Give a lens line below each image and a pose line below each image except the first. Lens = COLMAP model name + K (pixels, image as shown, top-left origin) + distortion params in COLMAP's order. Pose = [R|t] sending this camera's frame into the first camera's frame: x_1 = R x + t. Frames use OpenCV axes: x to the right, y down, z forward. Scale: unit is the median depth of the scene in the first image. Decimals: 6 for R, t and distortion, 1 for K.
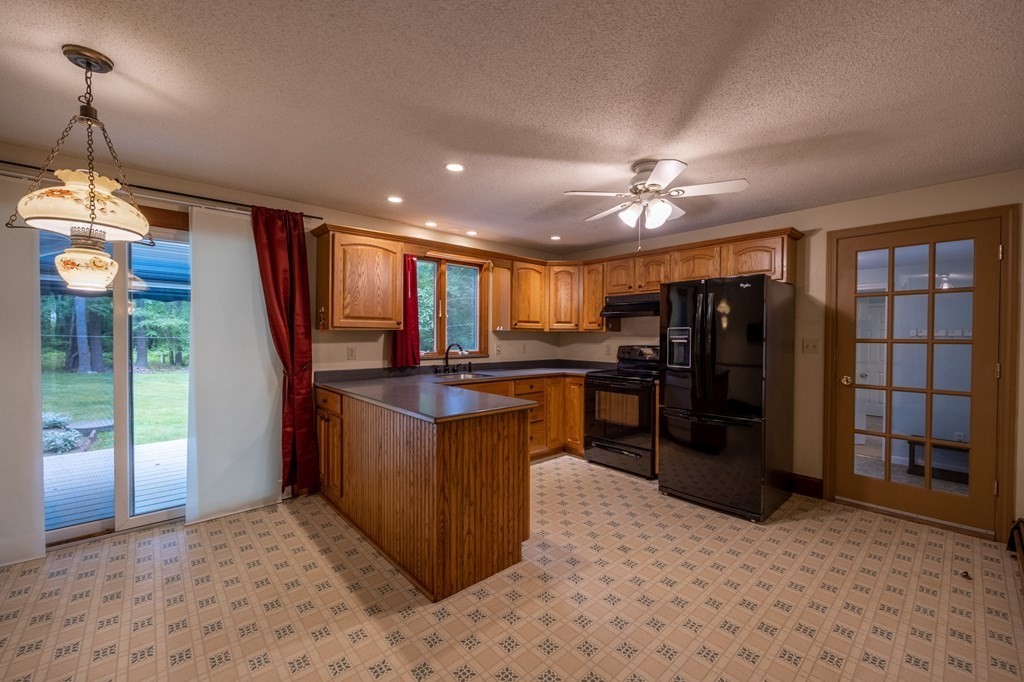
lens RADIAL K [[407.7, 0, 511.5], [0, 407.7, 339.8], [0, 0, 1]] dist [-0.005078, 0.000687]
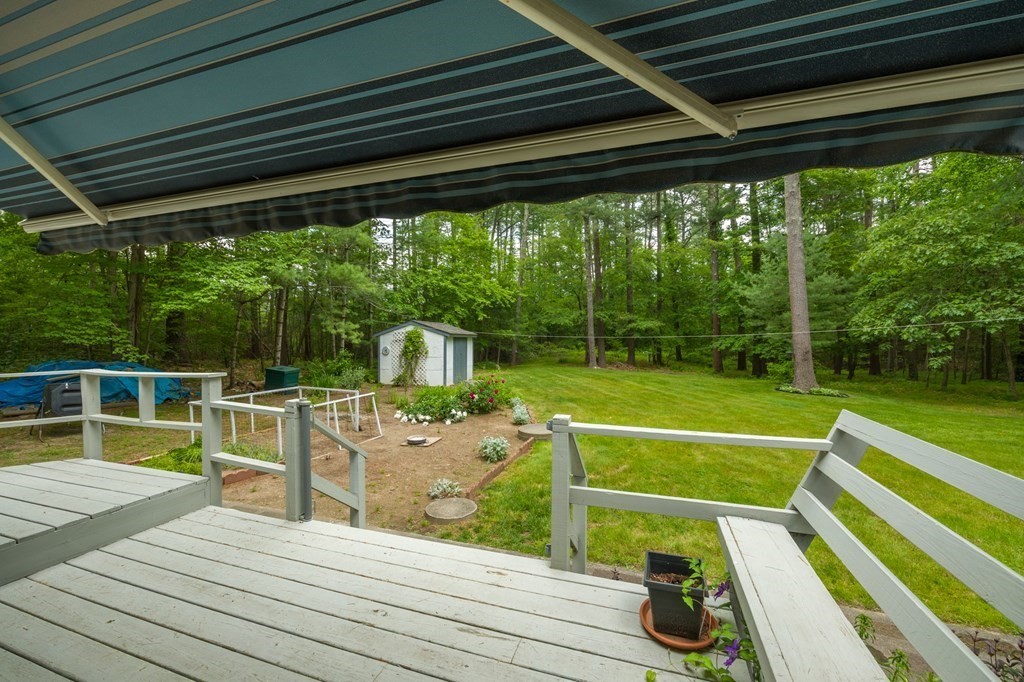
lens RADIAL K [[407.7, 0, 513.7], [0, 407.7, 340.7], [0, 0, 1]] dist [-0.005078, 0.000687]
pose [[0.486806, 0.001470, -0.873509, -0.089568], [-0.003761, 0.999993, -0.000414, 0.001322], [0.873502, 0.003487, 0.486808, 0.188250]]
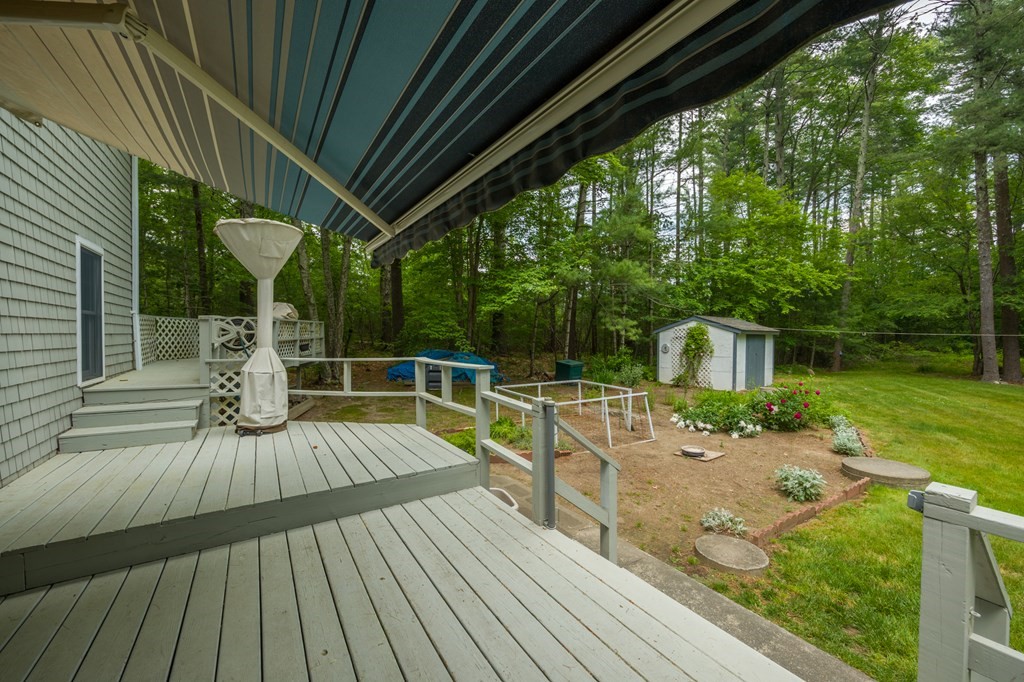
lens RADIAL K [[407.7, 0, 512.9], [0, 407.7, 340.3], [0, 0, 1]] dist [-0.005078, 0.000687]
pose [[-0.164402, 0.009485, -0.986348, -0.108272], [-0.012173, 0.999858, 0.011644, 0.001363], [0.986318, 0.013921, -0.164263, 0.199216]]
